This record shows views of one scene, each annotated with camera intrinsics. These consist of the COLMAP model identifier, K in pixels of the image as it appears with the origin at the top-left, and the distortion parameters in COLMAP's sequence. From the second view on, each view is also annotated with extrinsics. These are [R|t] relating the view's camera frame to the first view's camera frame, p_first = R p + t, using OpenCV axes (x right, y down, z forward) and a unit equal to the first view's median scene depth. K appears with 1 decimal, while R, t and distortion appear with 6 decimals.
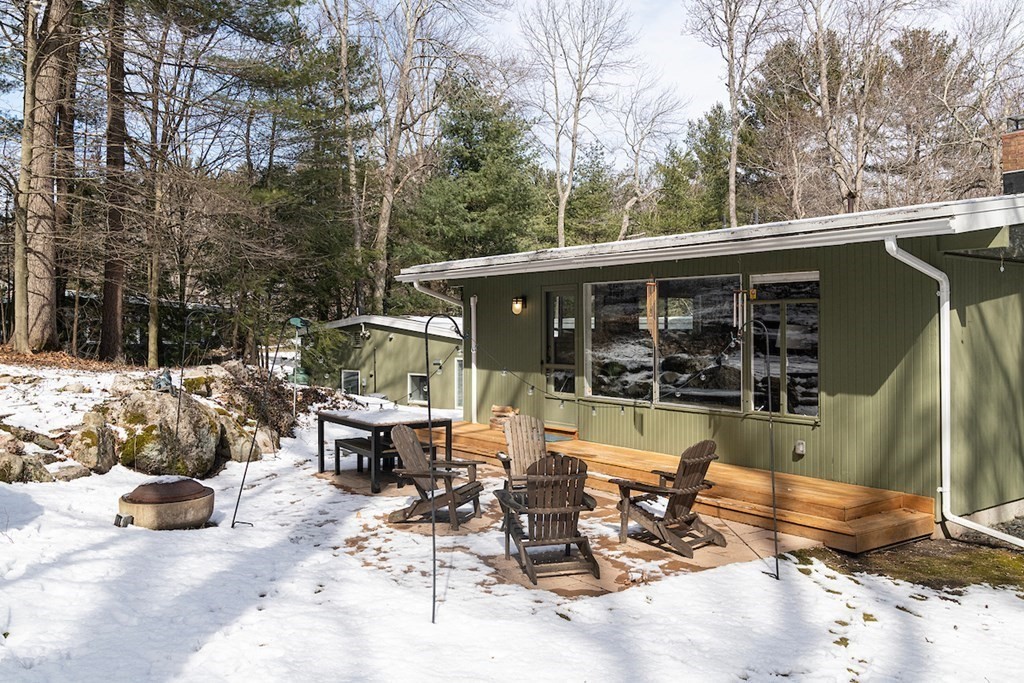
lens RADIAL K [[814.1, 0, 509.4], [0, 814.1, 337.2], [0, 0, 1]] dist [-0.002885, -0.000251]
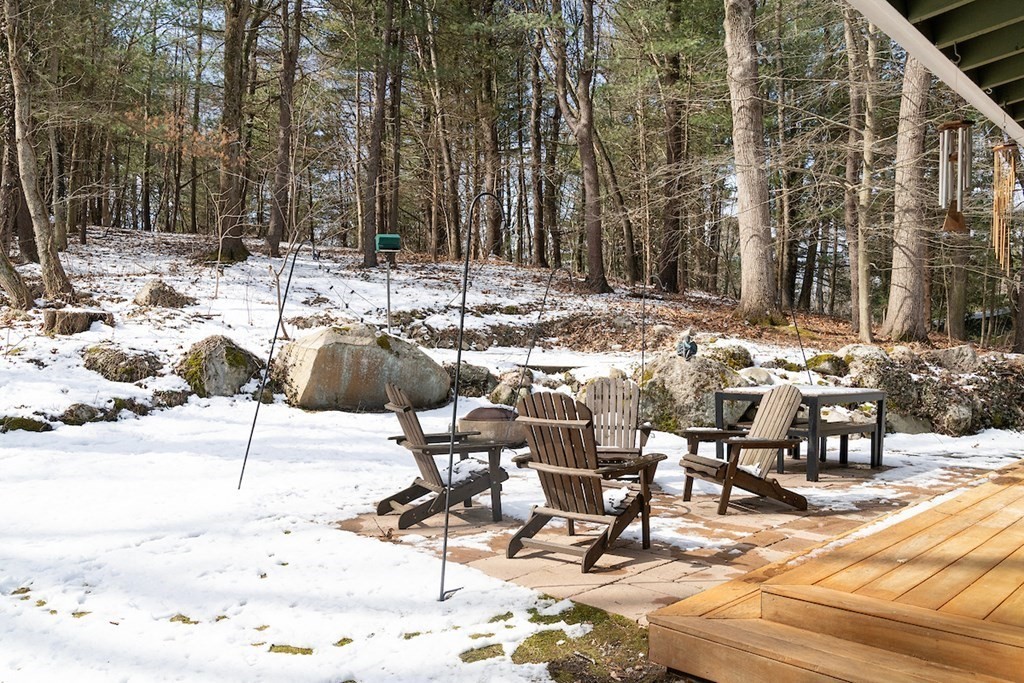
lens RADIAL K [[814.1, 0, 509.4], [0, 814.1, 344.2], [0, 0, 1]] dist [-0.002885, -0.000251]
pose [[0.173139, -0.006196, -0.984878, 0.594473], [-0.018676, 0.999780, -0.009573, 0.066074], [0.984720, 0.020051, 0.172985, 0.584266]]
